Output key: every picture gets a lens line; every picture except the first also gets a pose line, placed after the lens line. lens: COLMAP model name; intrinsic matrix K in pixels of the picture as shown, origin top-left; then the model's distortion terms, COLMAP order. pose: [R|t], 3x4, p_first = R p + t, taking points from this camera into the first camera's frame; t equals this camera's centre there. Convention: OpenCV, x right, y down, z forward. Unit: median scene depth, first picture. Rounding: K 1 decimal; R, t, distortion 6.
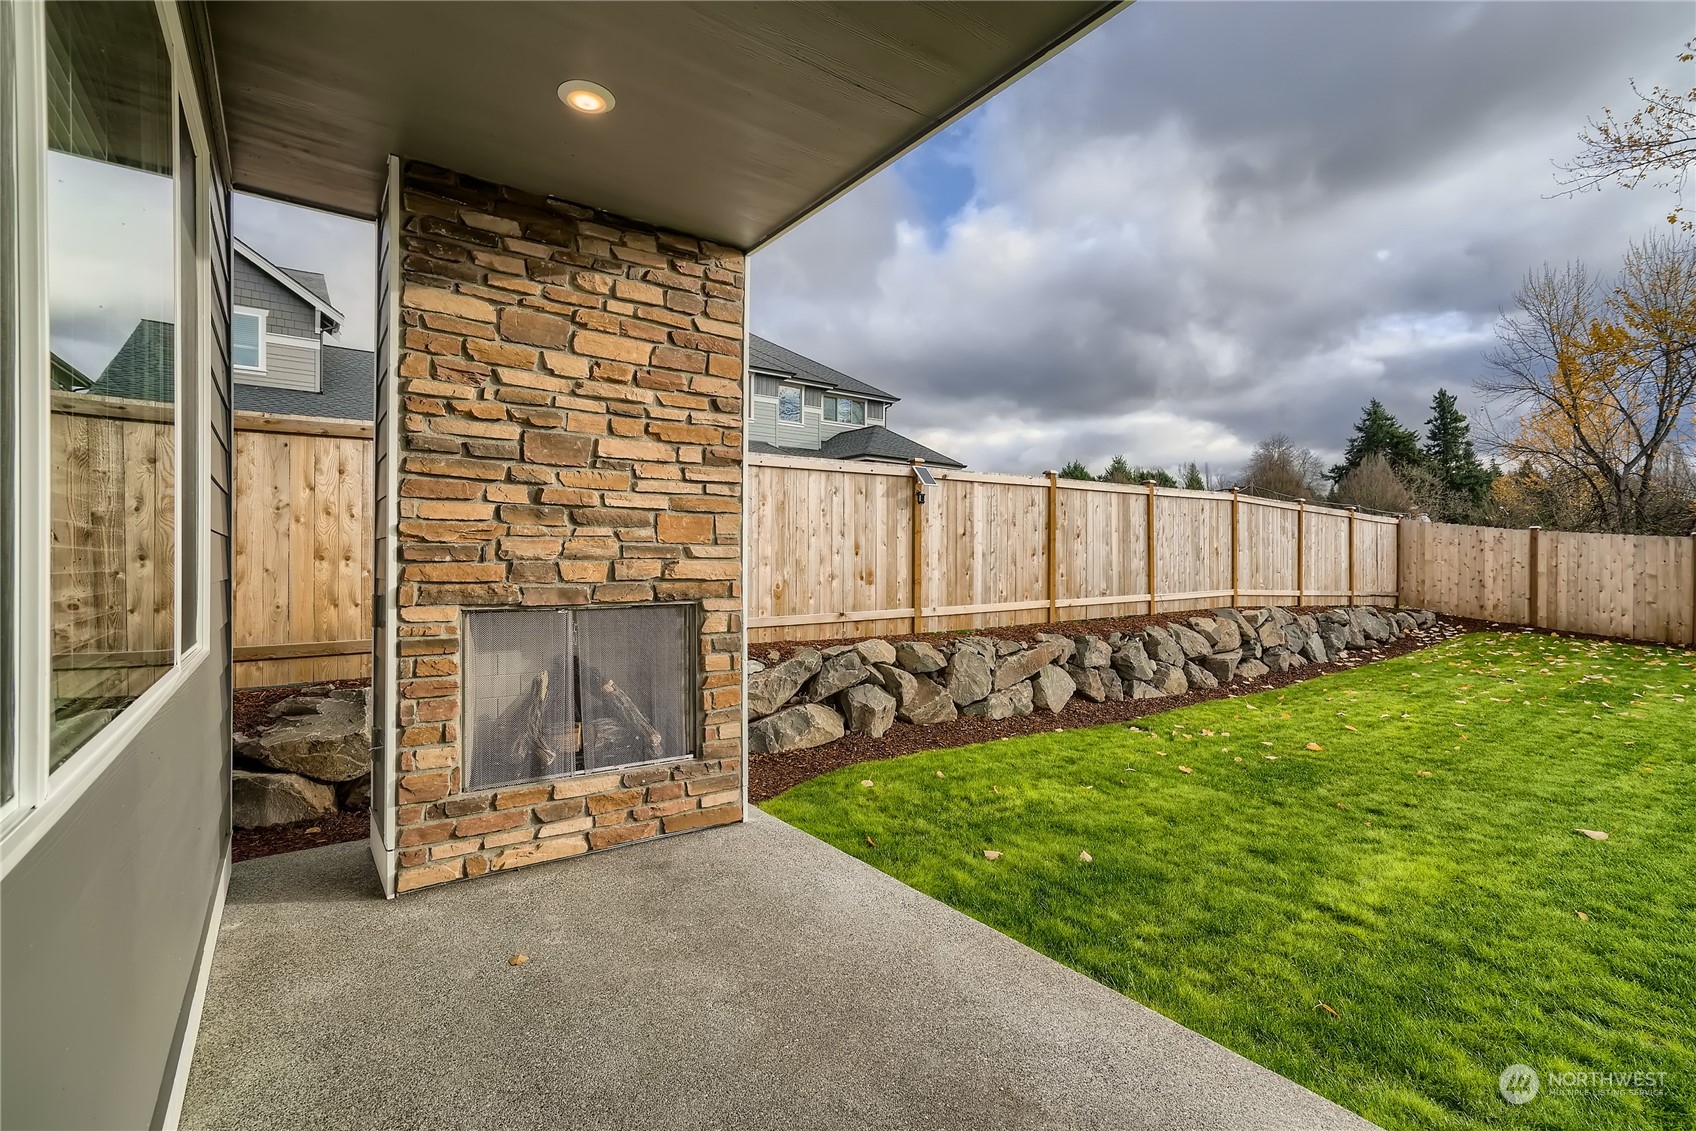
lens RADIAL K [[775.0, 0, 837.9], [0, 775.0, 569.3], [0, 0, 1]] dist [-0.002229, -0.000223]
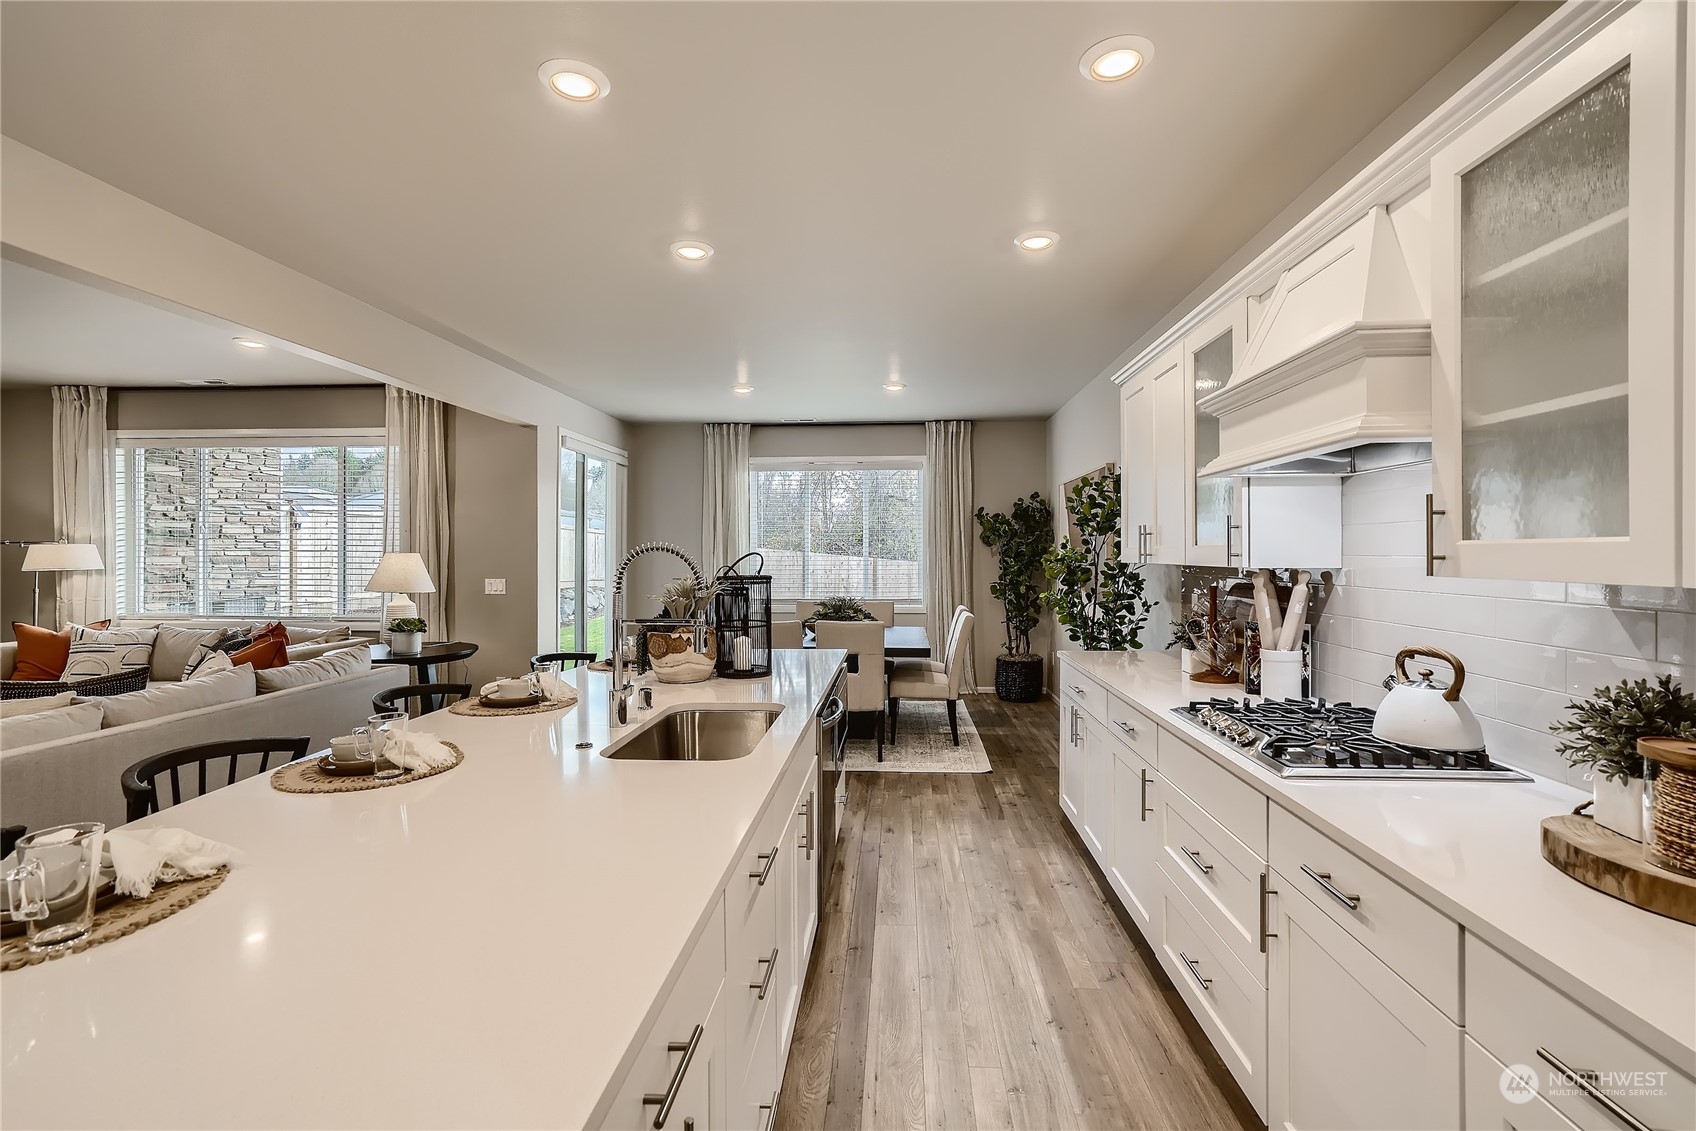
lens RADIAL K [[768.5, 0, 849.0], [0, 768.5, 556.5], [0, 0, 1]] dist [-0.001394, -0.000137]
pose [[0.626037, -0.003857, 0.779784, -0.968106], [0.003401, 0.999992, 0.002215, -0.082684], [-0.779786, 0.001265, 0.626045, -1.921426]]
